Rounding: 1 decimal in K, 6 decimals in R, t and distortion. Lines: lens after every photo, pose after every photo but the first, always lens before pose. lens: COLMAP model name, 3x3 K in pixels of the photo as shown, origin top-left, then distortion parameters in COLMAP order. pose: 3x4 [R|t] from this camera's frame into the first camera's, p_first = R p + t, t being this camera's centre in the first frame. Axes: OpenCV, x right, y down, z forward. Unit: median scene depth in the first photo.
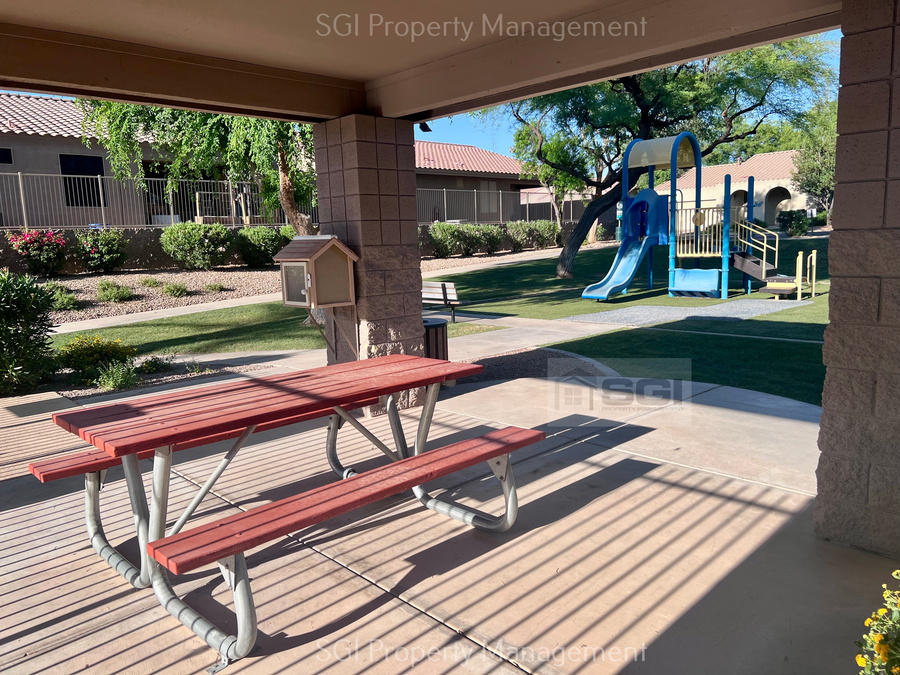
lens RADIAL K [[660.8, 0, 450.0], [0, 660.8, 337.5], [0, 0, 1]] dist [0.002418, 0.000850]
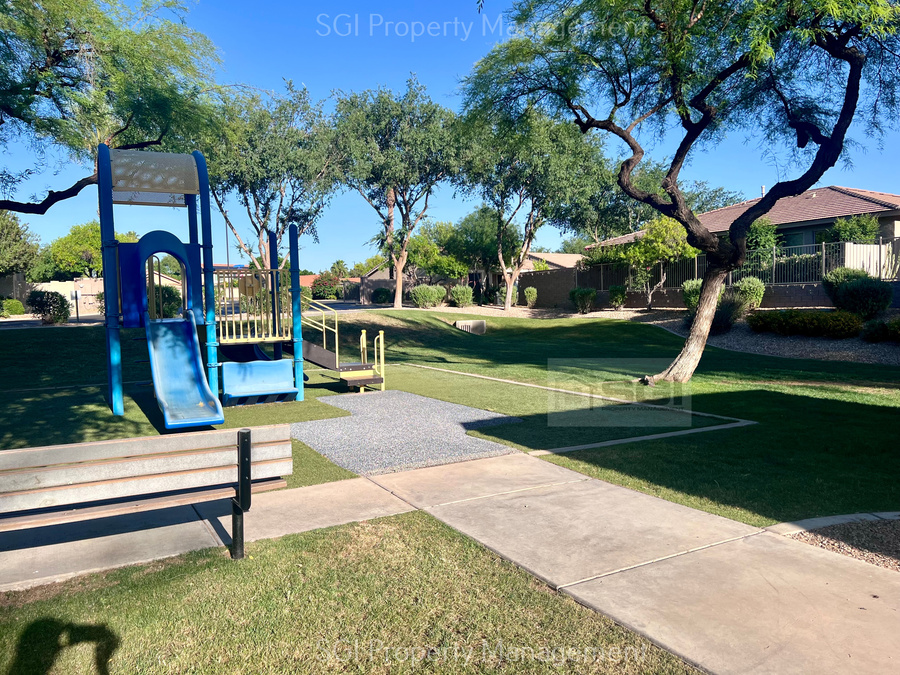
lens RADIAL K [[660.8, 0, 450.0], [0, 660.8, 337.5], [0, 0, 1]] dist [0.002418, 0.000850]
pose [[0.253347, -0.014135, 0.967272, -0.231188], [0.149252, 0.988492, -0.024647, -0.083091], [-0.955792, 0.150612, 0.252541, 0.656346]]
